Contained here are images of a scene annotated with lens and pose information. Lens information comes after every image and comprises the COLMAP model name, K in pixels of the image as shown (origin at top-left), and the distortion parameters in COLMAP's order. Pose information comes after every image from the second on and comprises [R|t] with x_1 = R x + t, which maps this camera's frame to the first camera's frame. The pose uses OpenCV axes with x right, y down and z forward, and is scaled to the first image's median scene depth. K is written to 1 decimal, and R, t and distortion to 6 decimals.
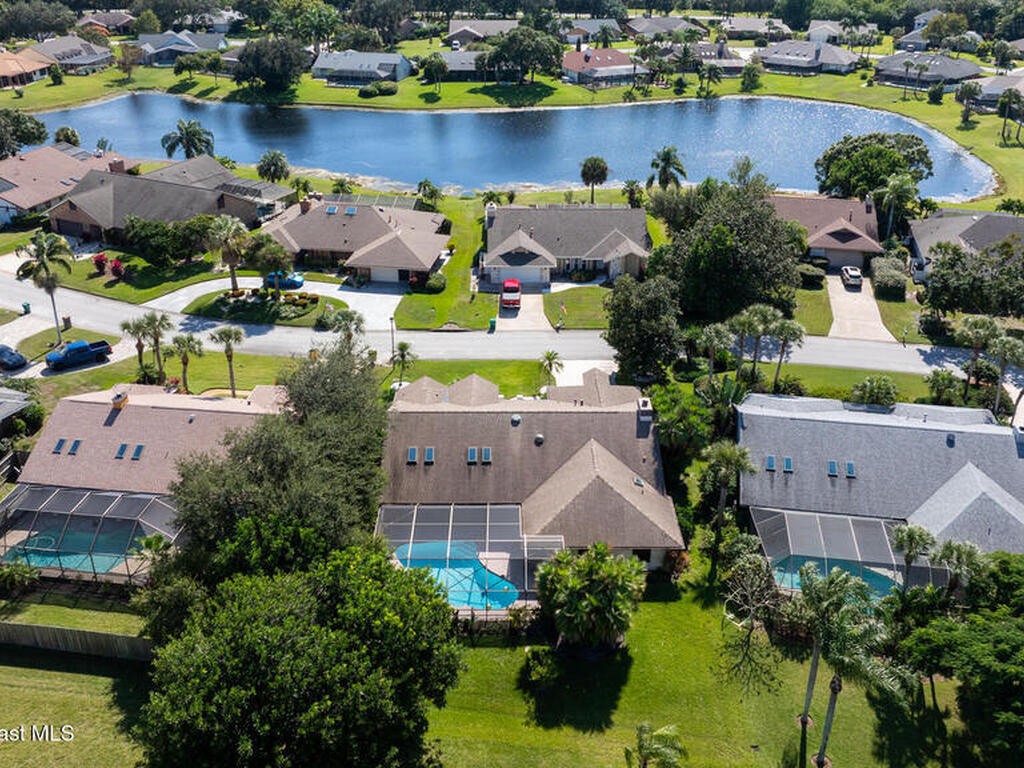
lens RADIAL K [[960.9, 0, 518.7], [0, 960.9, 382.8], [0, 0, 1]] dist [-0.025164, -0.002437]
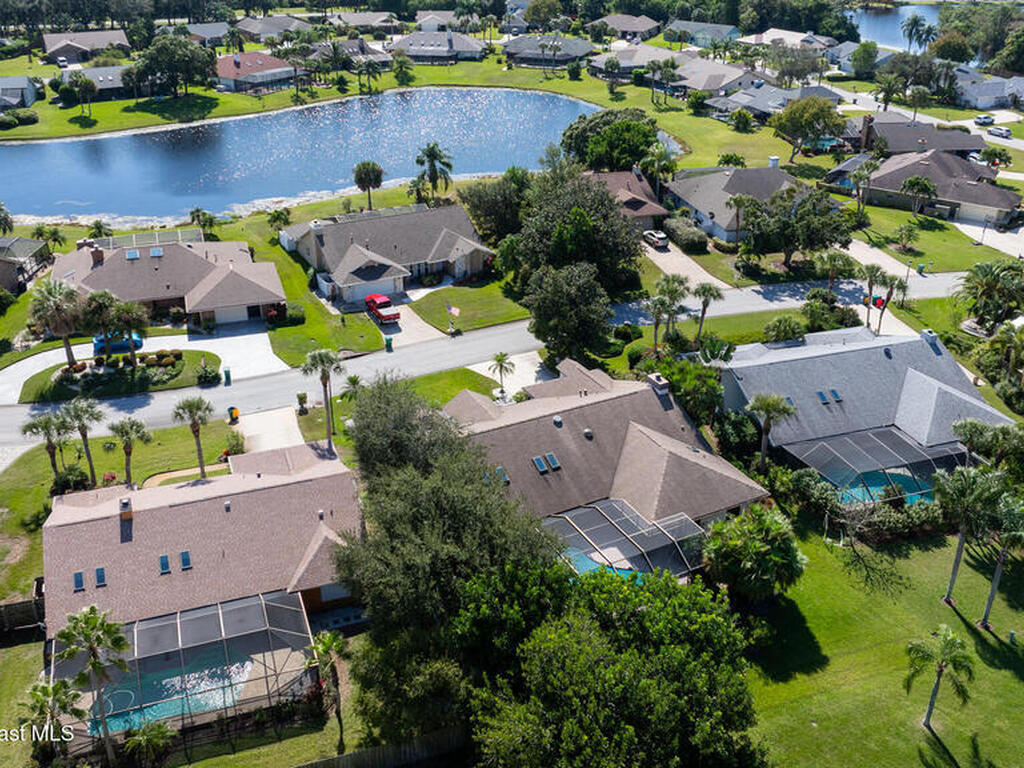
lens RADIAL K [[960.9, 0, 518.7], [0, 960.9, 382.8], [0, 0, 1]] dist [-0.025164, -0.002437]
pose [[0.882572, -0.212415, 0.419460, -0.242899], [0.210399, 0.976249, 0.051680, -0.032794], [-0.420475, 0.042643, 0.906301, 0.057159]]
